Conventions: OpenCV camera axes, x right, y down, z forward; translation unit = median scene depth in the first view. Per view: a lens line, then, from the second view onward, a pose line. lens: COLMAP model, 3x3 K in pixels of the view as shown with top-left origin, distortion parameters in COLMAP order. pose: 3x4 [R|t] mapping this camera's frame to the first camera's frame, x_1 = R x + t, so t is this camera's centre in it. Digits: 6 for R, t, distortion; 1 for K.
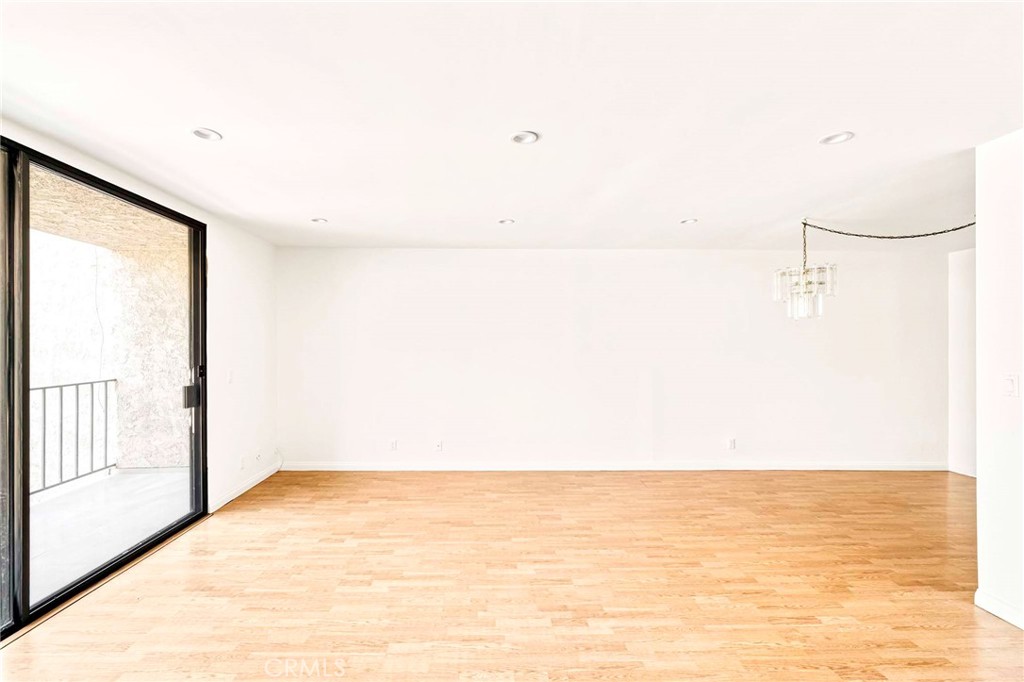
lens RADIAL K [[461.6, 0, 481.9], [0, 461.6, 342.3], [0, 0, 1]] dist [-0.002177, -0.000740]
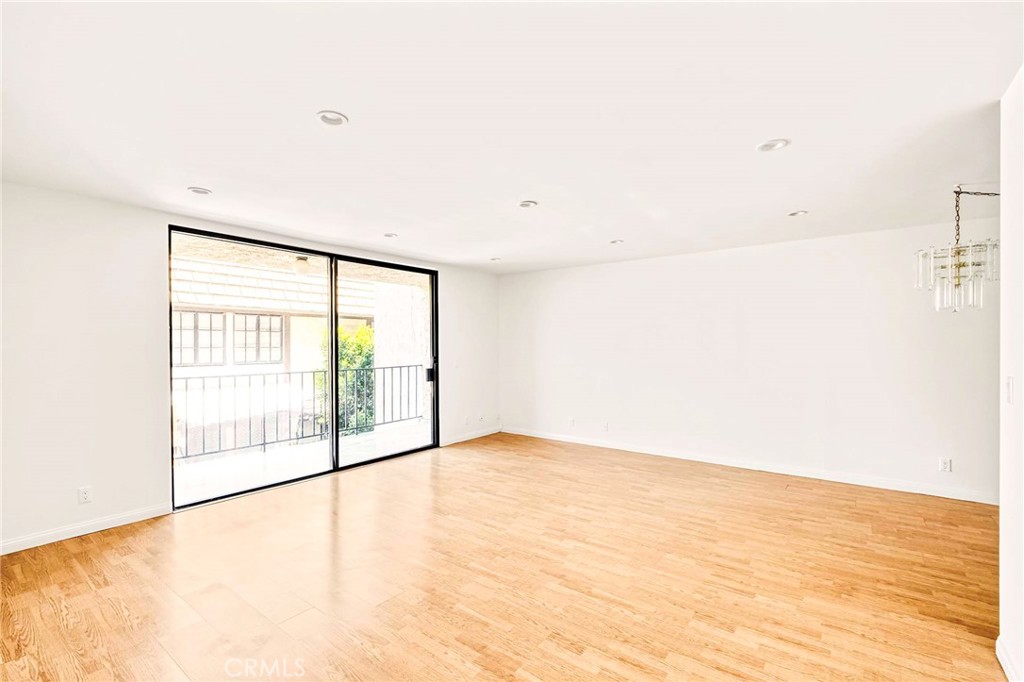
lens RADIAL K [[452.5, 0, 509.8], [0, 452.5, 343.7], [0, 0, 1]] dist [-0.001658, -0.000338]
pose [[0.790123, -0.003475, -0.612938, 0.593623], [0.006309, 0.999977, 0.002464, 0.002525], [0.612916, -0.005813, 0.790127, -0.119616]]
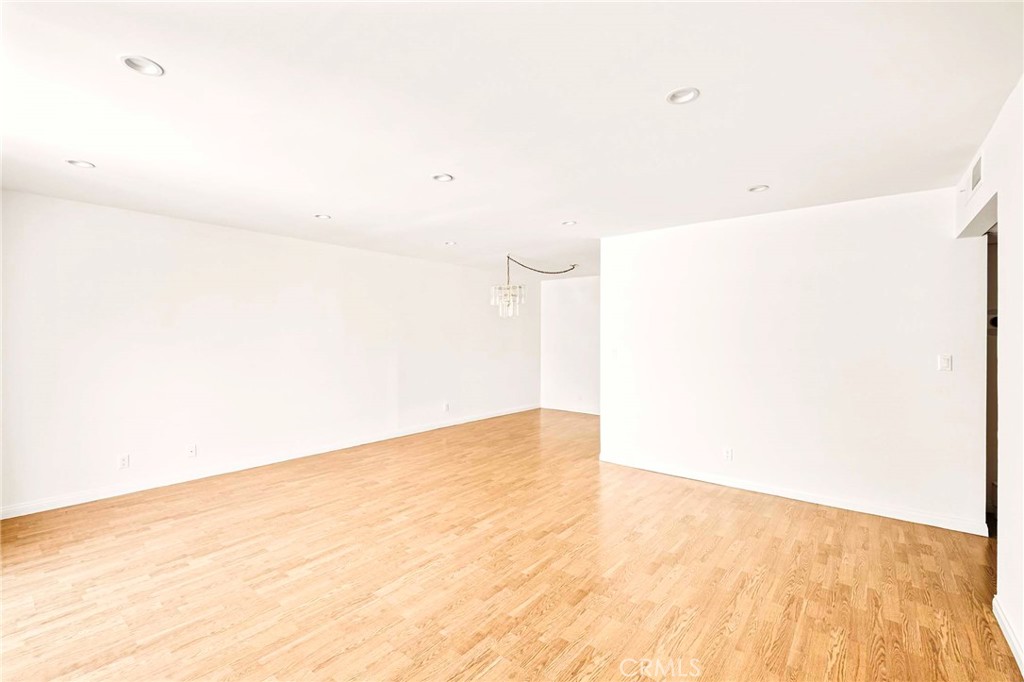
lens RADIAL K [[447.3, 0, 517.0], [0, 447.3, 336.4], [0, 0, 1]] dist [-0.000878, -0.000190]
pose [[0.633664, 0.000049, 0.773608, -0.481650], [-0.006549, 0.999965, 0.005301, 0.003343], [-0.773580, -0.008425, 0.633642, 0.012294]]
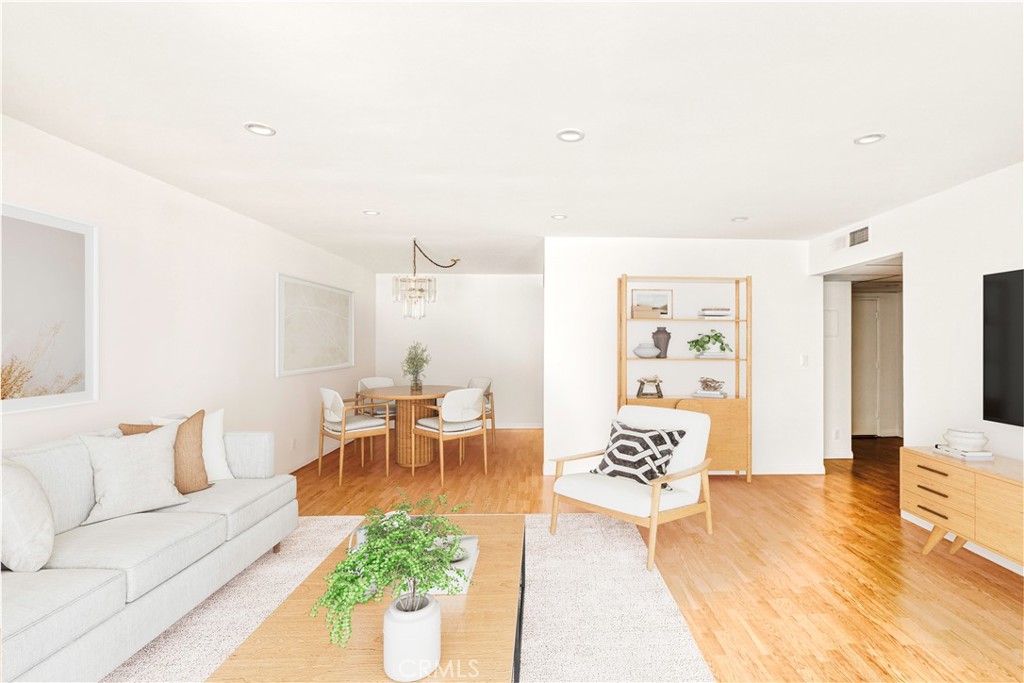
lens RADIAL K [[464.0, 0, 560.2], [0, 464.0, 338.6], [0, 0, 1]] dist [-0.001218, -0.000143]
pose [[-0.029756, -0.001531, 0.999556, -0.579507], [-0.010499, 0.999944, 0.001219, -0.002442], [-0.999502, -0.010458, -0.029770, 0.660345]]
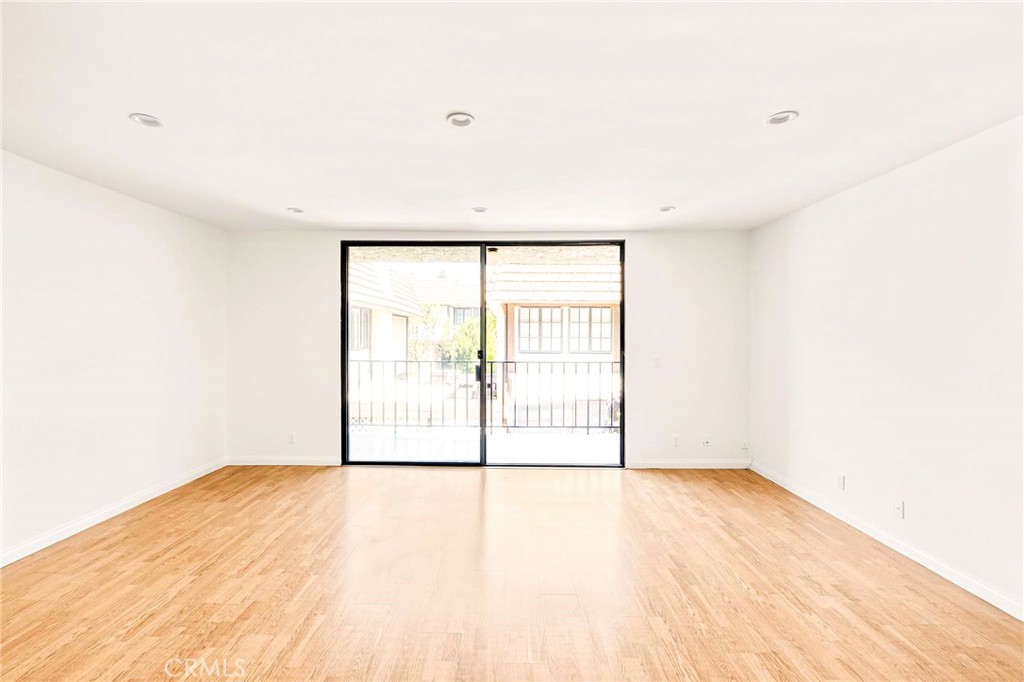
lens RADIAL K [[452.5, 0, 509.8], [0, 452.5, 343.7], [0, 0, 1]] dist [-0.001658, -0.000338]
pose [[-0.028010, 0.019037, -0.999426, 0.659106], [0.003957, 0.999813, 0.018934, 0.003664], [0.999600, -0.003425, -0.028080, 0.714626]]
